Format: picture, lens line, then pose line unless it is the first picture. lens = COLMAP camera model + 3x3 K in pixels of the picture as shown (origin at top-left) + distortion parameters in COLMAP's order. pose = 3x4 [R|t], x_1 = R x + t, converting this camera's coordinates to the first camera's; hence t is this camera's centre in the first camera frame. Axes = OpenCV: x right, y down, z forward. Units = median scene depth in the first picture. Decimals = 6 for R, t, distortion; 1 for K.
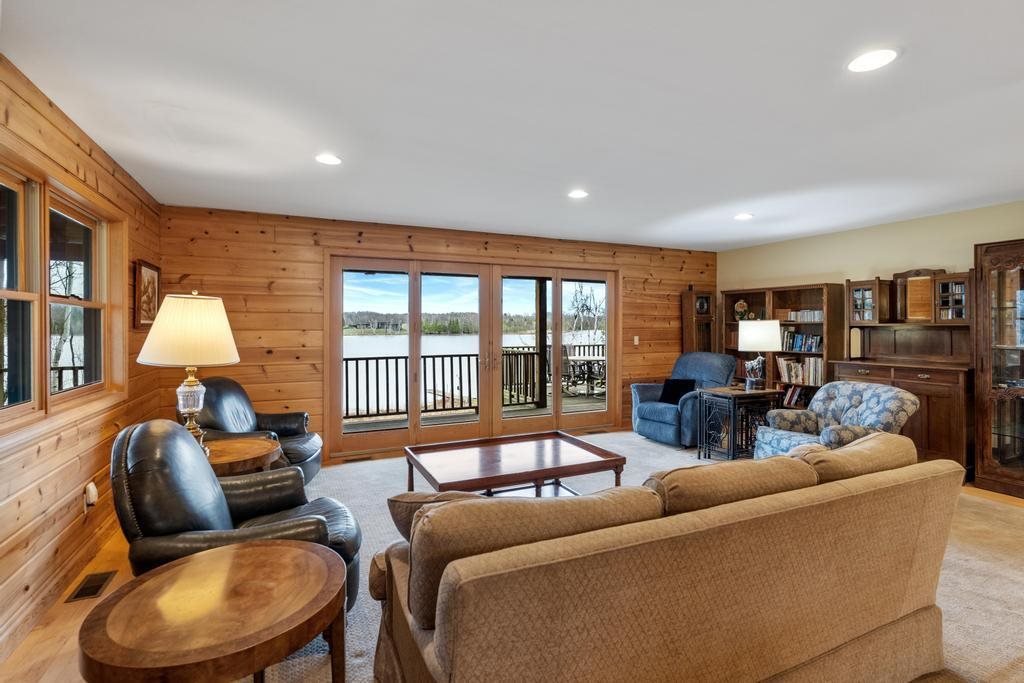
lens RADIAL K [[479.6, 0, 511.8], [0, 479.6, 327.1], [0, 0, 1]] dist [-0.000445, 0.000001]
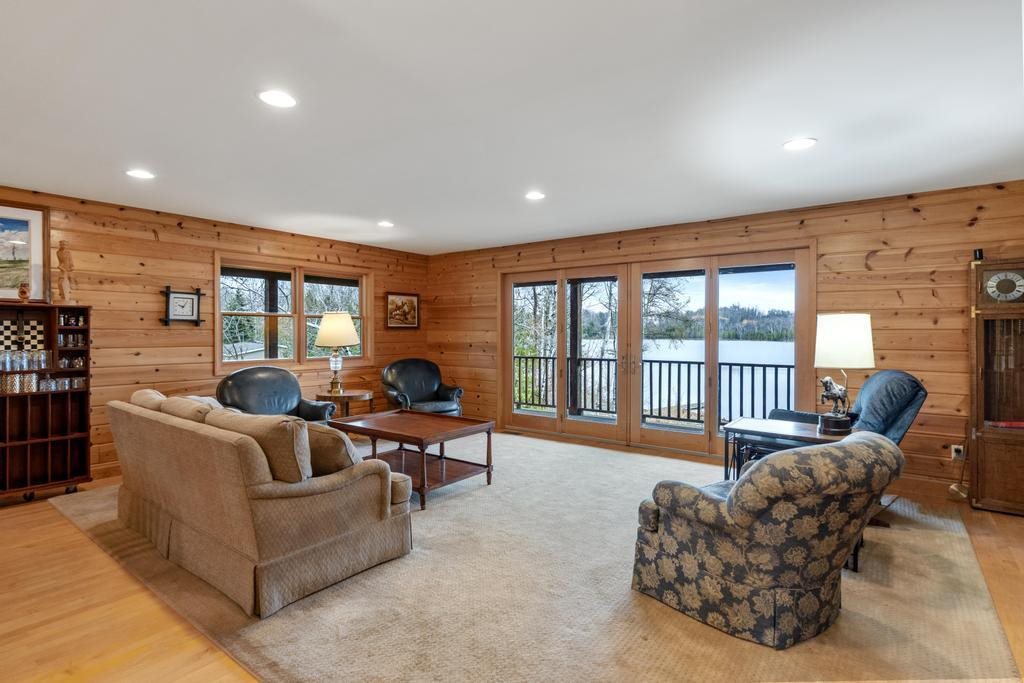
lens RADIAL K [[512.1, 0, 512.0], [0, 512.1, 341.5], [0, 0, 1]] dist [0.000932, 0.000189]
pose [[0.471593, 0.017534, -0.881642, 0.651199], [-0.003361, 0.999831, 0.018087, 0.006227], [0.881810, -0.005566, 0.471572, 0.273324]]
